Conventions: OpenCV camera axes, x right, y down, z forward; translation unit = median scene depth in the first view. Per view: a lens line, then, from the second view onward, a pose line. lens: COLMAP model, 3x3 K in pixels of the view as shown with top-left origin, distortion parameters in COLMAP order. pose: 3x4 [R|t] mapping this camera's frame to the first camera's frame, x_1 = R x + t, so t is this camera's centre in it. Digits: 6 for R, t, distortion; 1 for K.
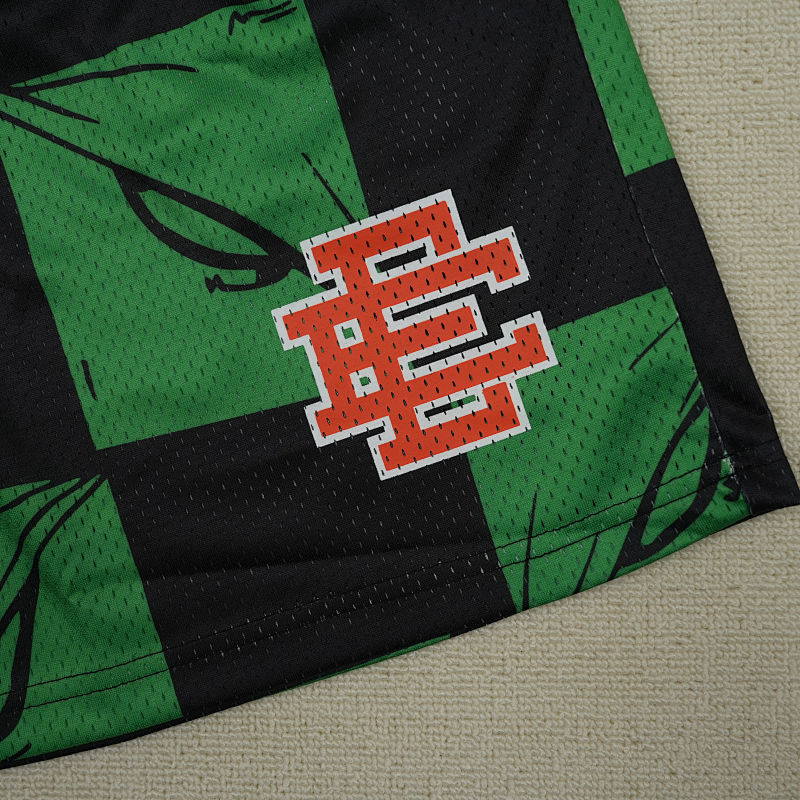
lens RADIAL K [[815.7, 0, 400.0], [0, 815.7, 400.0], [0, 0, 1]] dist [-0.014883, 0.011909]
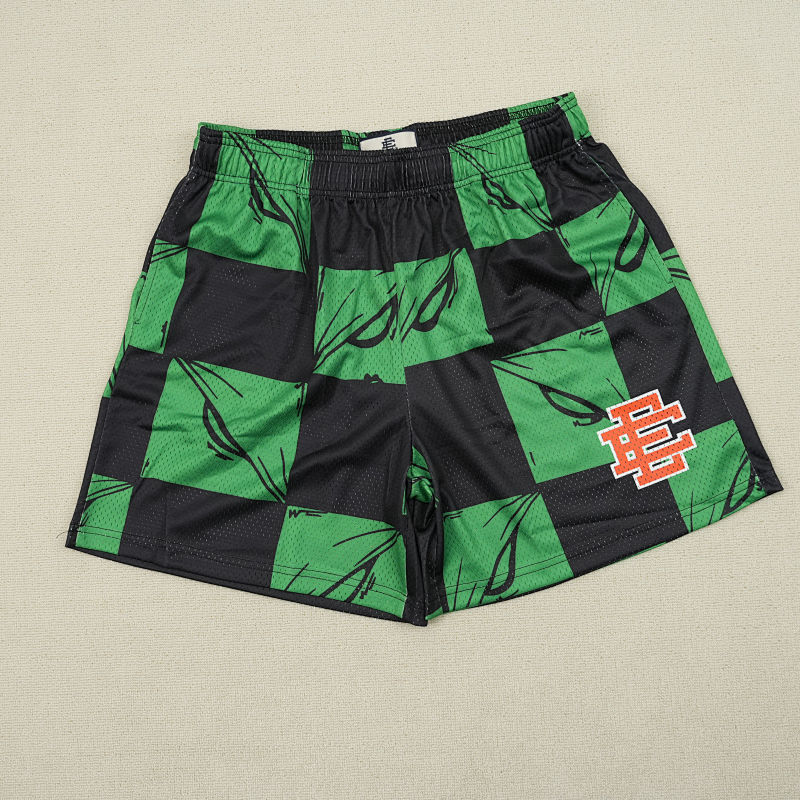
lens RADIAL K [[815.7, 0, 400.0], [0, 815.7, 400.0], [0, 0, 1]] dist [-0.014883, 0.011909]
pose [[0.998871, -0.040523, 0.024772, -0.929432], [0.042048, 0.997030, -0.064523, -0.066843], [-0.022084, 0.065492, 0.997609, -1.886822]]
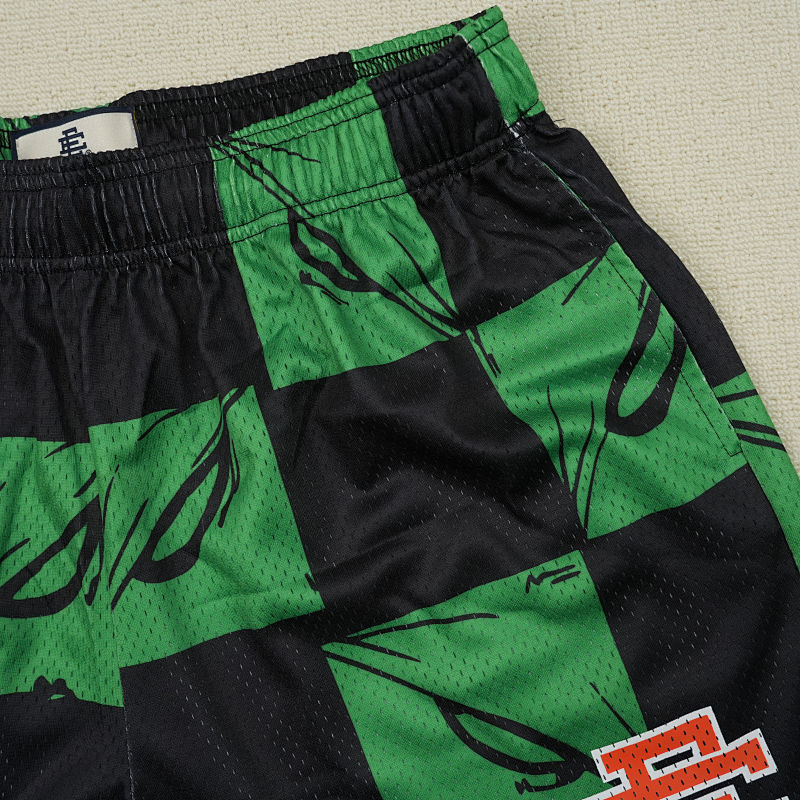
lens RADIAL K [[815.7, 0, 400.0], [0, 815.7, 400.0], [0, 0, 1]] dist [-0.014883, 0.011909]
pose [[0.997509, -0.065581, 0.025968, -0.413053], [0.066516, 0.997101, -0.036939, -0.705490], [-0.023470, 0.038574, 0.998980, -0.259751]]
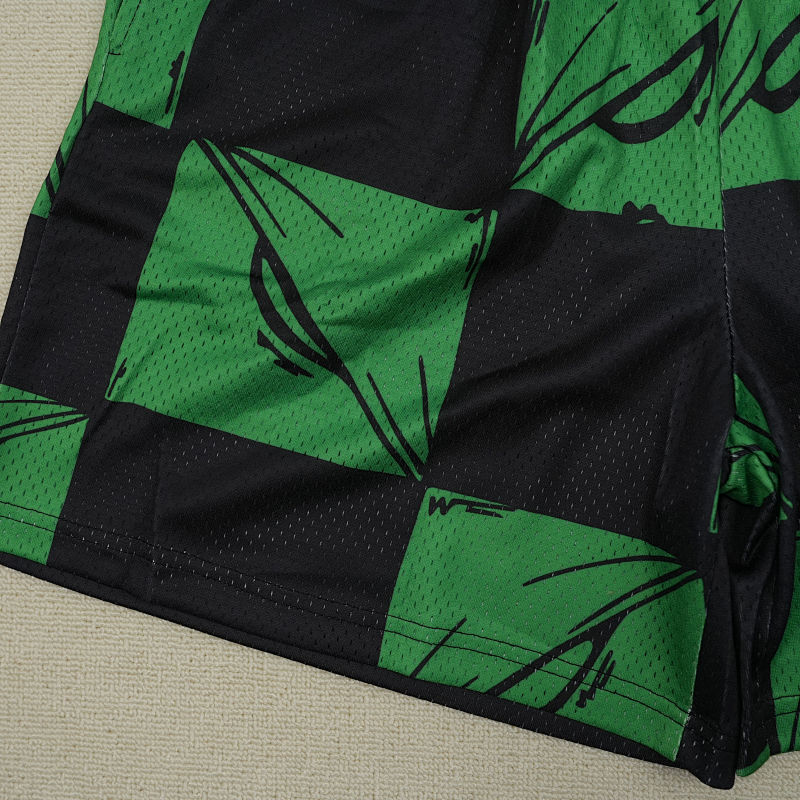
lens RADIAL K [[815.7, 0, 400.0], [0, 815.7, 400.0], [0, 0, 1]] dist [-0.014883, 0.011909]
pose [[0.999510, 0.031272, 0.001187, -1.325833], [-0.031262, 0.999480, -0.007897, -0.021989], [-0.001434, 0.007857, 0.999968, -0.238411]]
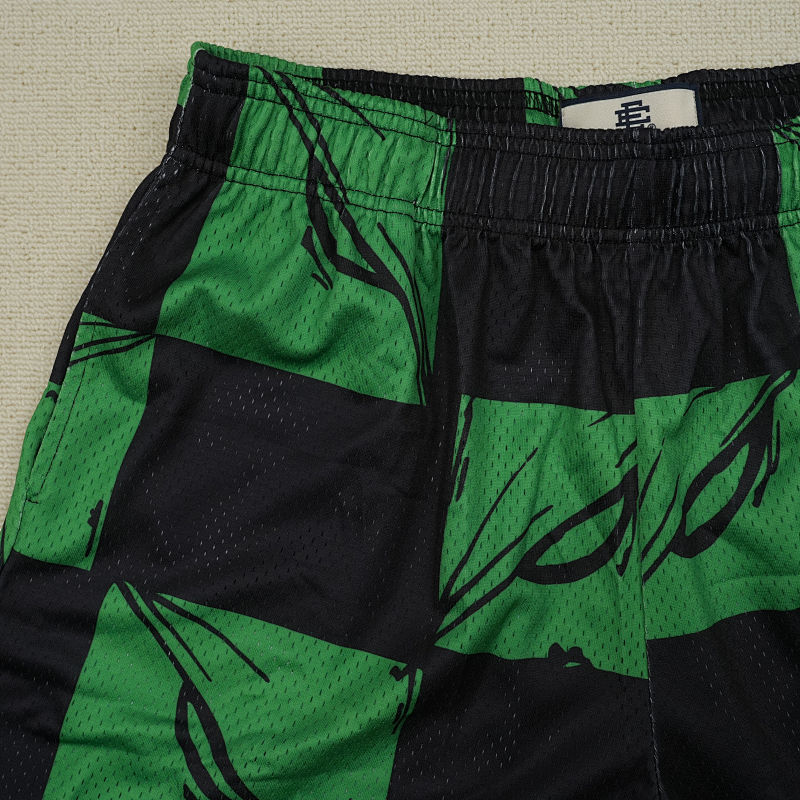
lens RADIAL K [[815.7, 0, 400.0], [0, 815.7, 400.0], [0, 0, 1]] dist [-0.014883, 0.011909]
pose [[0.999553, 0.006153, 0.029249, -1.256651], [-0.005010, 0.999227, -0.039001, -0.689227], [-0.029466, 0.038837, 0.998811, -0.243463]]
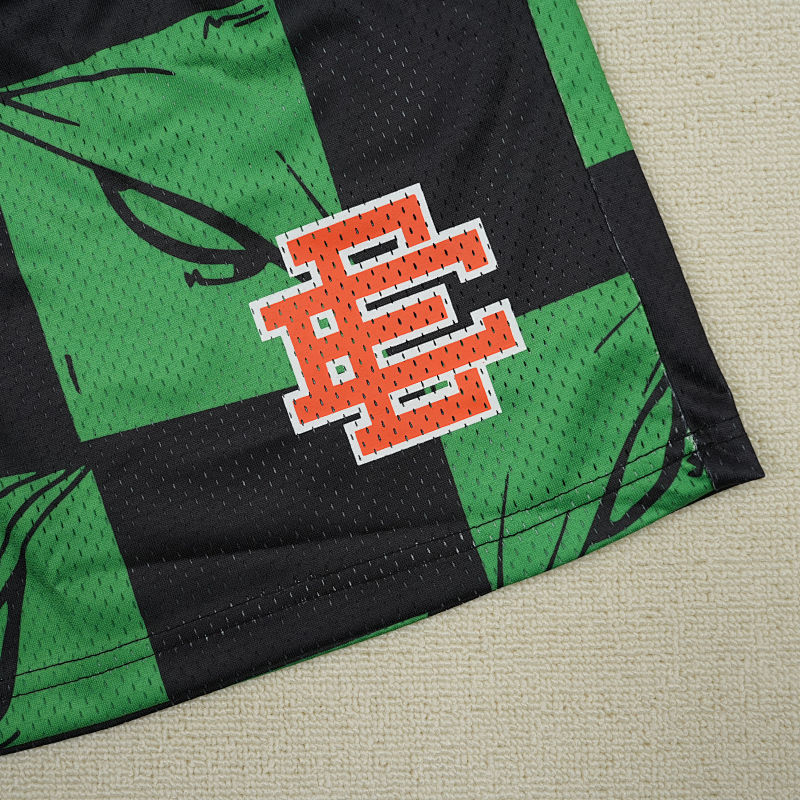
lens RADIAL K [[815.7, 0, 400.0], [0, 815.7, 400.0], [0, 0, 1]] dist [-0.014883, 0.011909]
pose [[0.999716, -0.019023, 0.014363, 0.016604], [0.019272, 0.999663, -0.017387, 0.035197], [-0.014028, 0.017659, 0.999746, -0.034624]]
